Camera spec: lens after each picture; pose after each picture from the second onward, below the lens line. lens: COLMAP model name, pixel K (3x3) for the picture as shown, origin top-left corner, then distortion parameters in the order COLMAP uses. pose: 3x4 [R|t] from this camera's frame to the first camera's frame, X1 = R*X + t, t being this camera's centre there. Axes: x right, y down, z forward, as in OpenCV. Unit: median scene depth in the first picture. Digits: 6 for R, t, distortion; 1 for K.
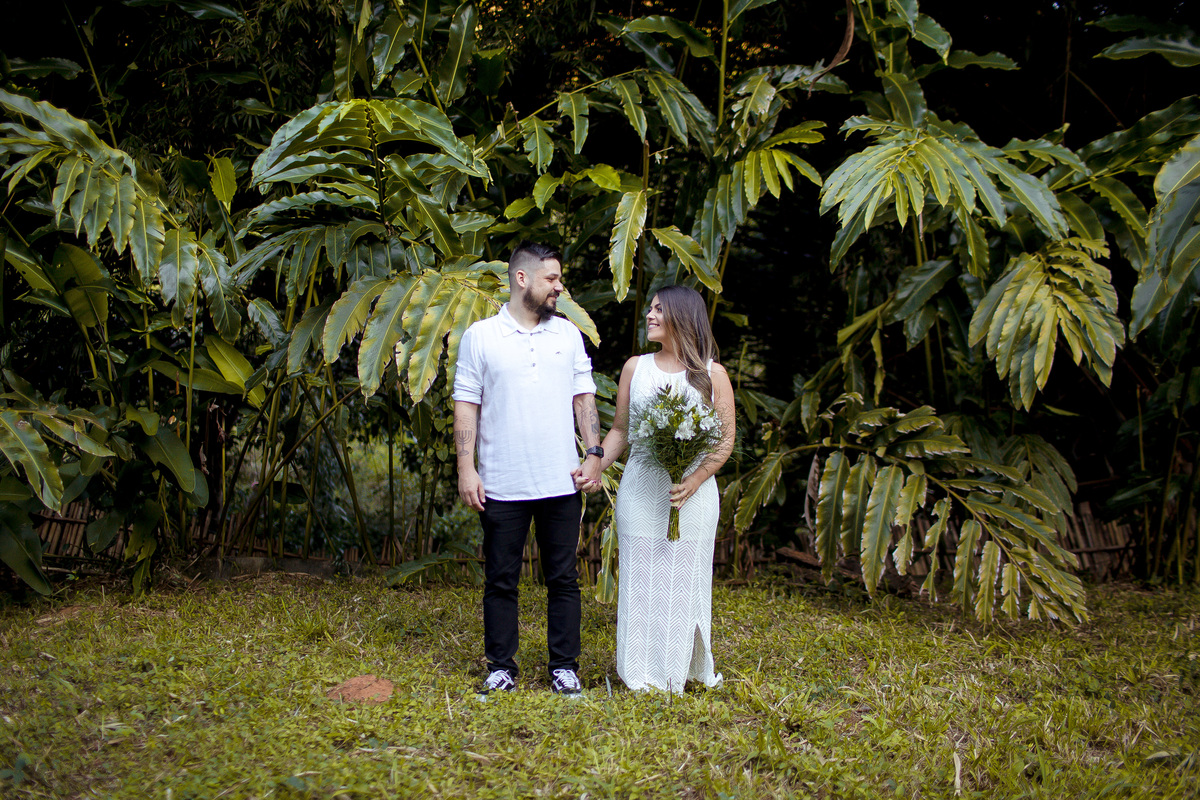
lens RADIAL K [[1158.3, 0, 596.7], [0, 1158.3, 397.7], [0, 0, 1]] dist [-0.054603, 0.000000]
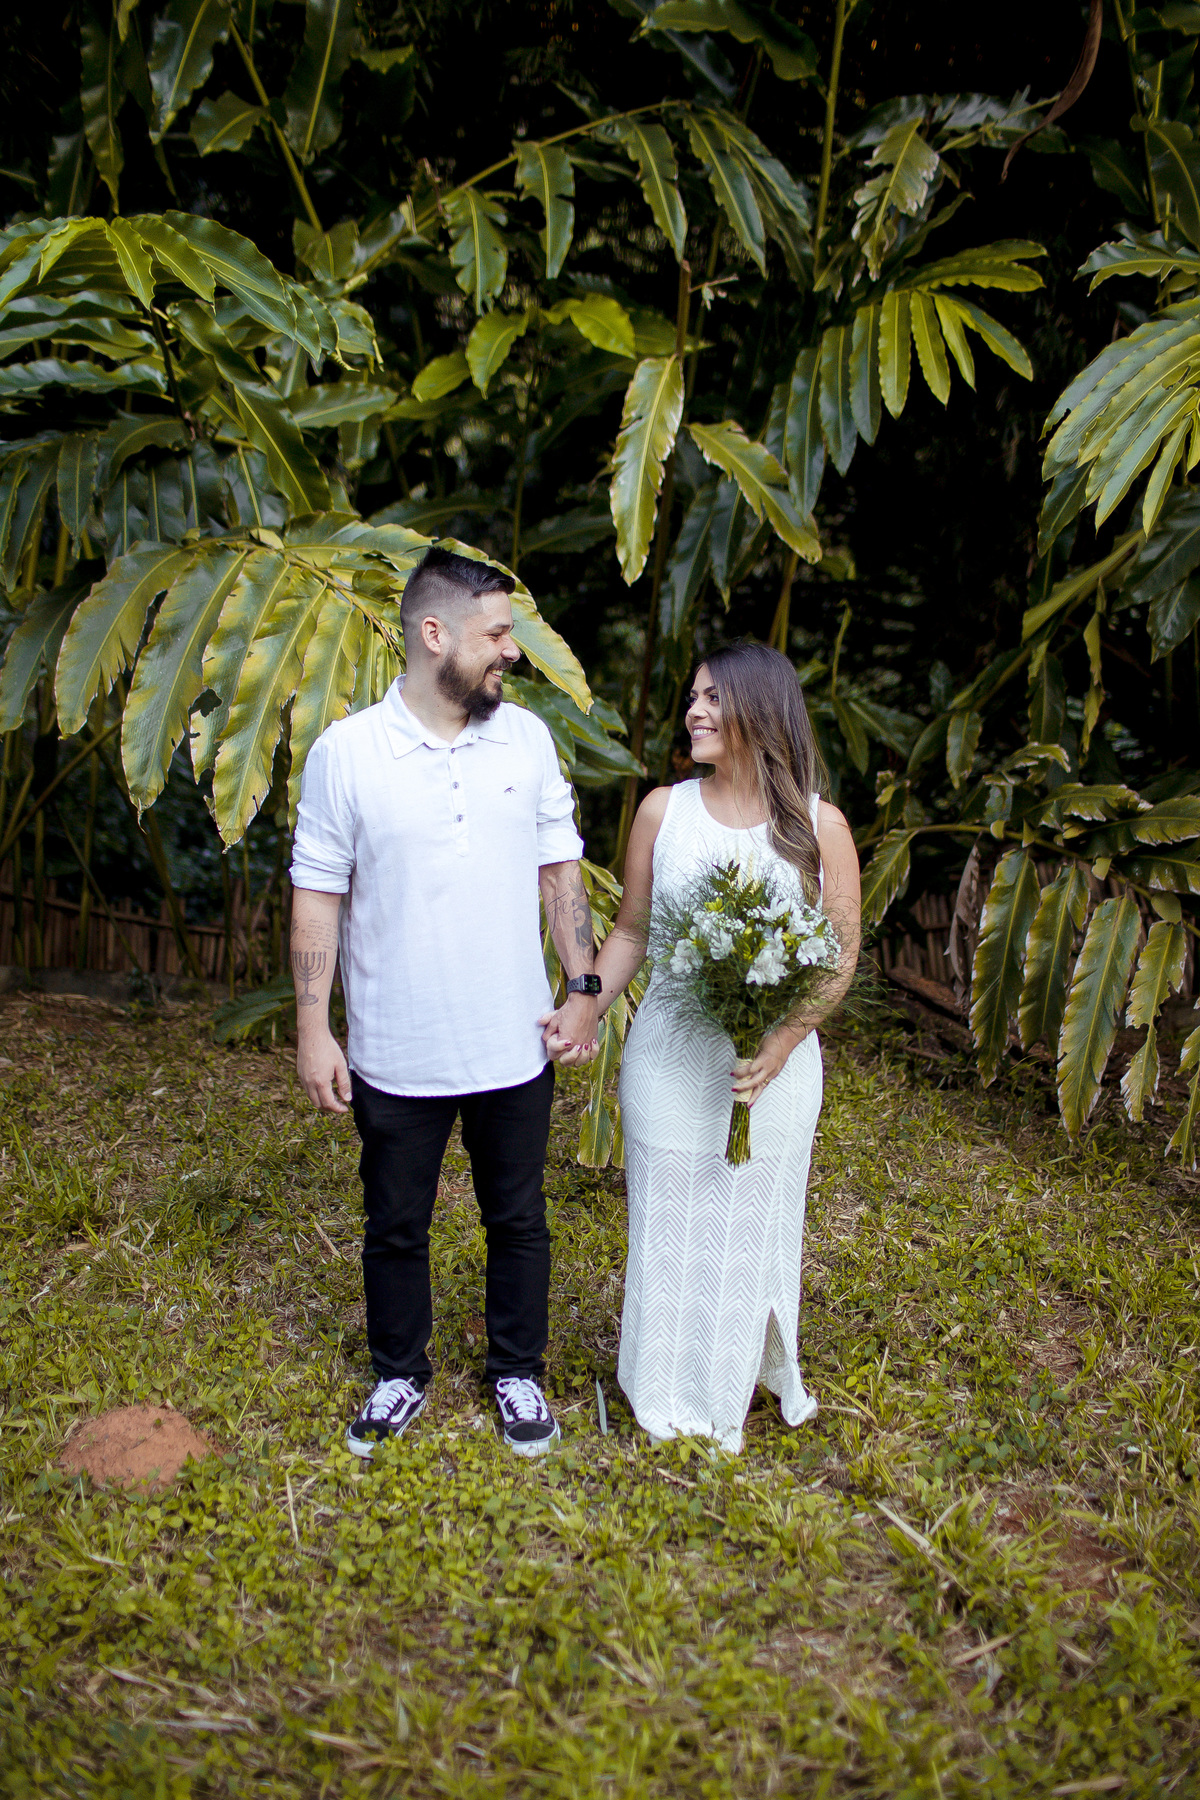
lens RADIAL K [[1737.4, 0, 601.3], [0, 1737.4, 901.8], [0, 0, 1]] dist [-0.054603, 0.000000]
pose [[0.999827, 0.010821, 0.015151, -0.003410], [-0.013715, 0.978405, 0.206244, -0.105909], [-0.012592, -0.206416, 0.978383, 0.200197]]
